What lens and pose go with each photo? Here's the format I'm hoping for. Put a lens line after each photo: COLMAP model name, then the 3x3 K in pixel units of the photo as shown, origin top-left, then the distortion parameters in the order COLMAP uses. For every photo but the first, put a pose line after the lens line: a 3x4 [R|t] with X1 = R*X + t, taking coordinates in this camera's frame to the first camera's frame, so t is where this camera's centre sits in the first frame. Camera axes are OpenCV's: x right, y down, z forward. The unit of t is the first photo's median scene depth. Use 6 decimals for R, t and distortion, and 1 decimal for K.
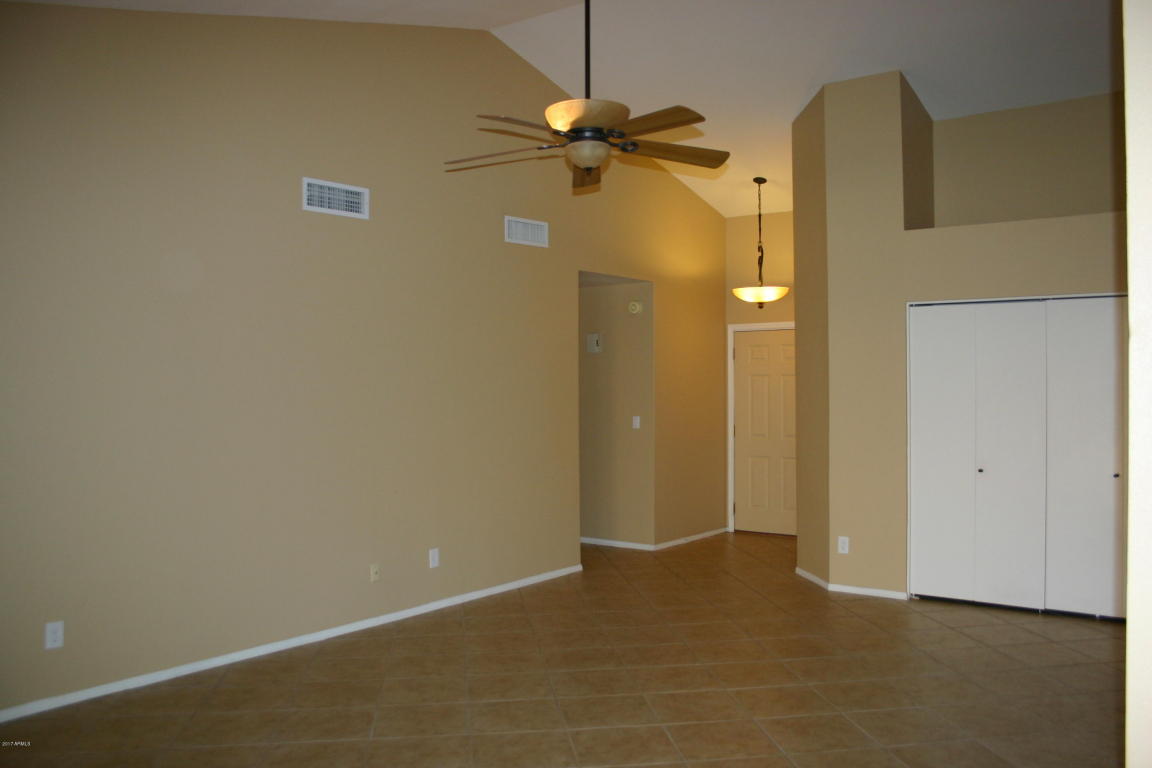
lens RADIAL K [[949.2, 0, 581.1], [0, 949.2, 382.3], [0, 0, 1]] dist [-0.149357, 0.127581]
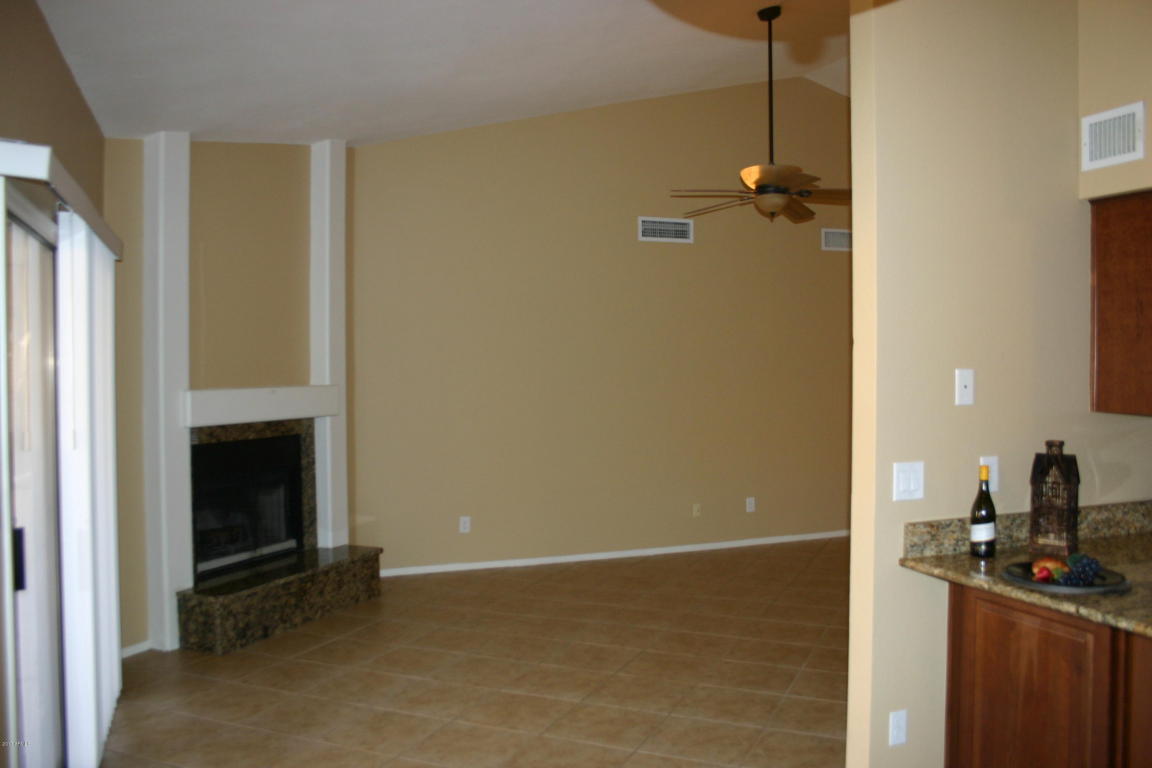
lens RADIAL K [[949.2, 0, 581.1], [0, 949.2, 382.3], [0, 0, 1]] dist [-0.149357, 0.127581]
pose [[0.854702, 0.014183, -0.518924, 0.336178], [-0.003565, 0.999763, 0.021454, -0.005392], [0.519106, -0.016487, 0.854551, -0.224683]]
